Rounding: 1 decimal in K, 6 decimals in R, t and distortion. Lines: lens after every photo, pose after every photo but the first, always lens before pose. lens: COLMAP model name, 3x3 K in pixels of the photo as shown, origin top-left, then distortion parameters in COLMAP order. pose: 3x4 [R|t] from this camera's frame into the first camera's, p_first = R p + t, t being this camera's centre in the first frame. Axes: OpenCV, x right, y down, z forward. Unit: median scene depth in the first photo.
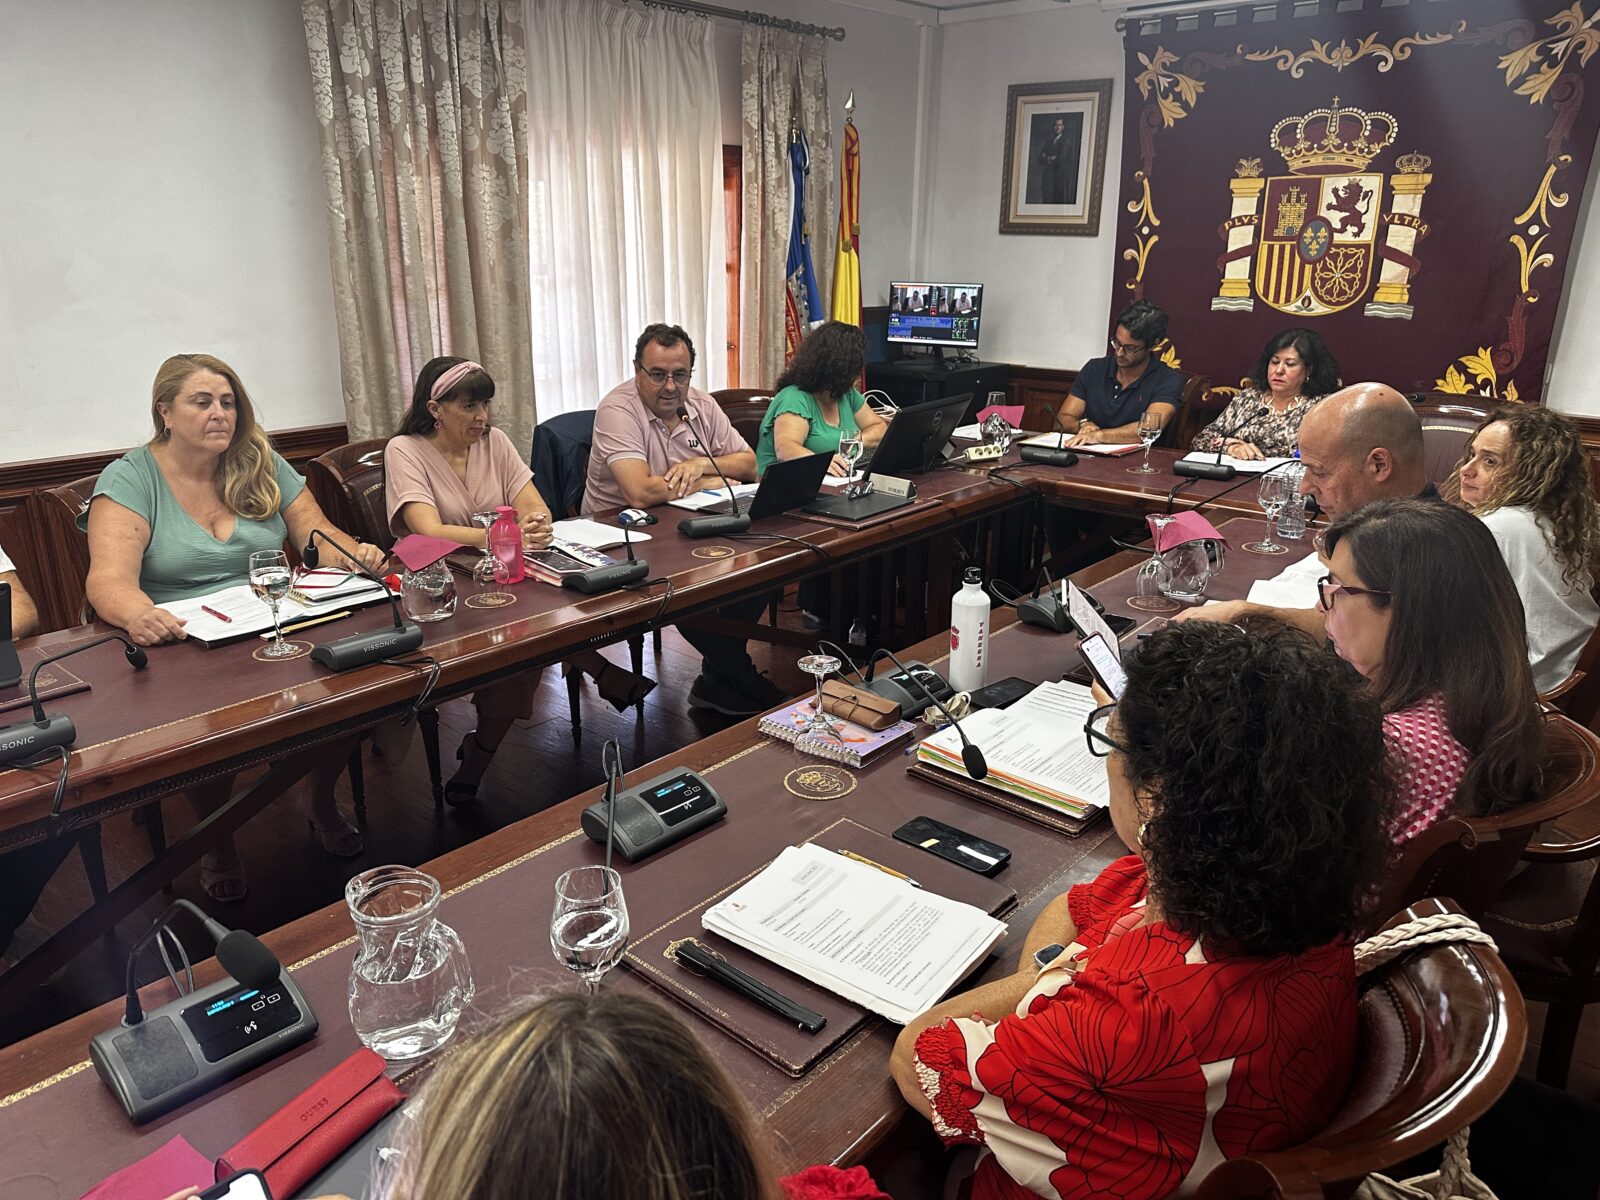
lens RADIAL K [[1110.6, 0, 792.8], [0, 1110.6, 607.2], [0, 0, 1]] dist [-0.015690, -0.000829]
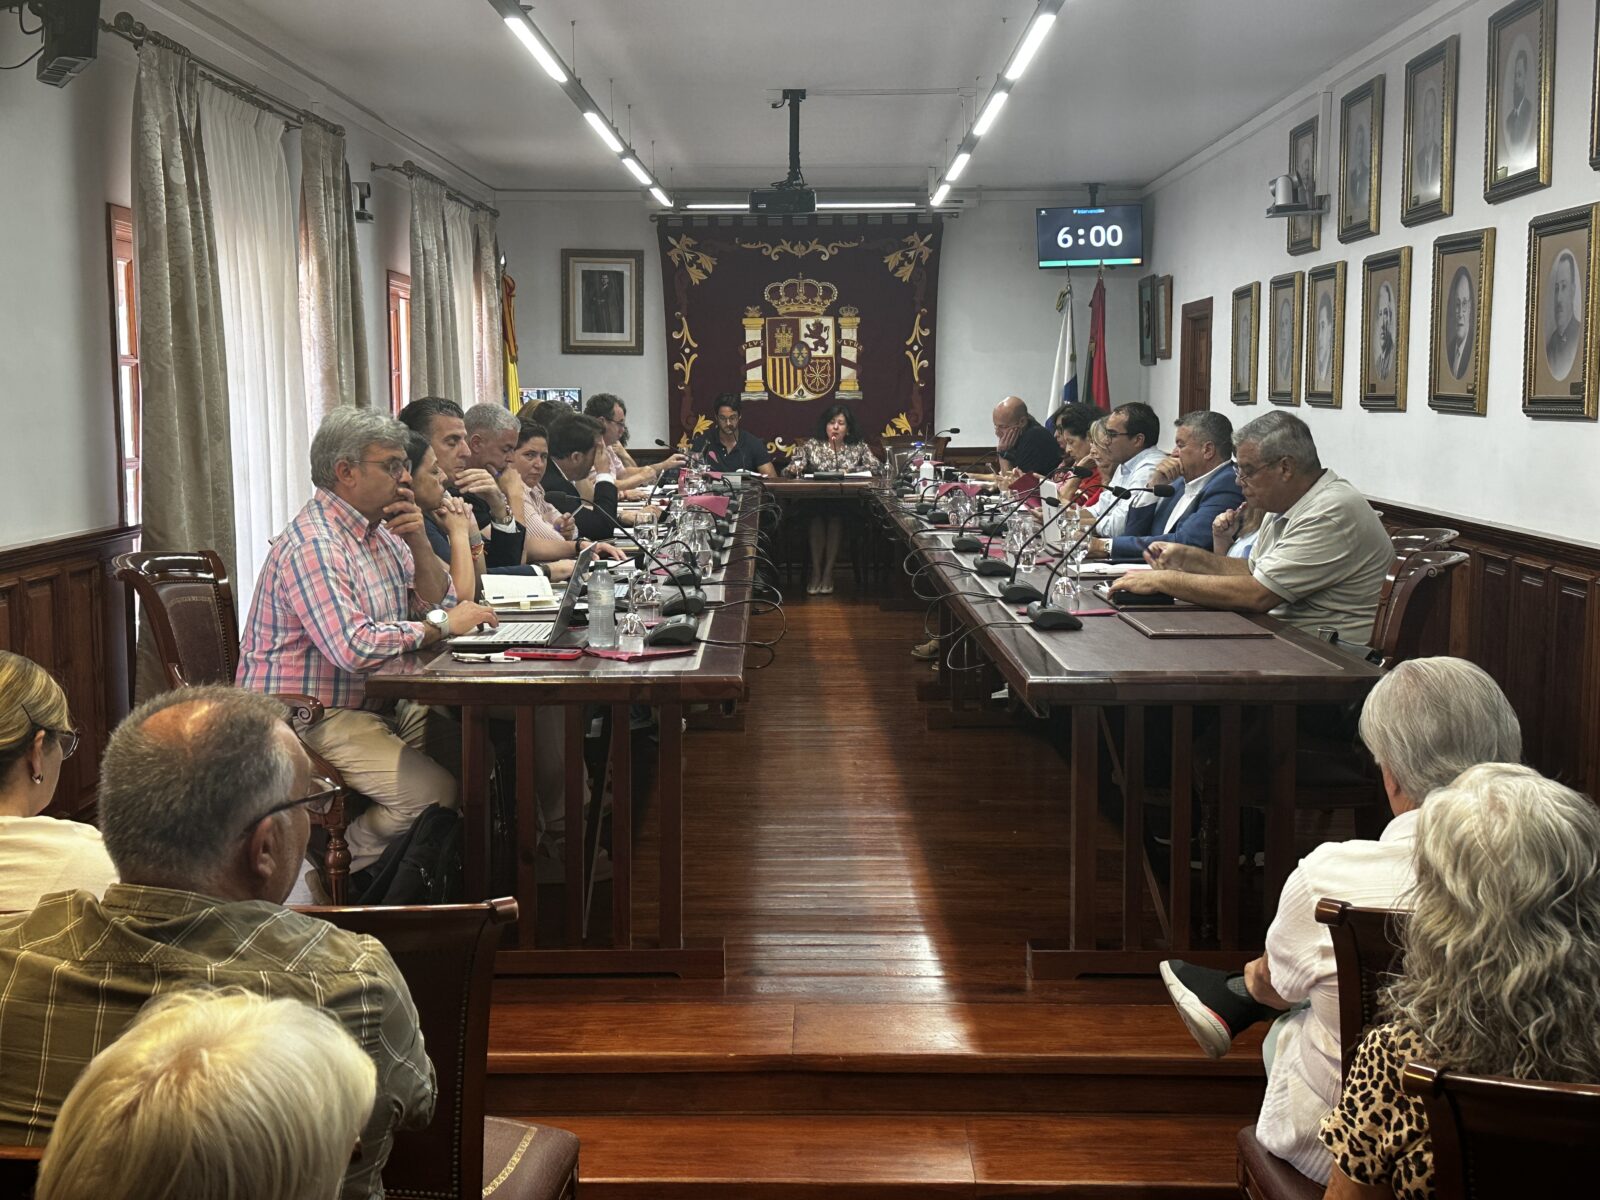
lens RADIAL K [[1968.9, 0, 802.8], [0, 1968.9, 609.2], [0, 0, 1]] dist [0.125233, 0.000000]
pose [[0.753229, -0.080188, 0.652852, -1.362639], [0.216829, 0.967332, -0.131353, 0.386382], [-0.620992, 0.240496, 0.746010, -1.012292]]
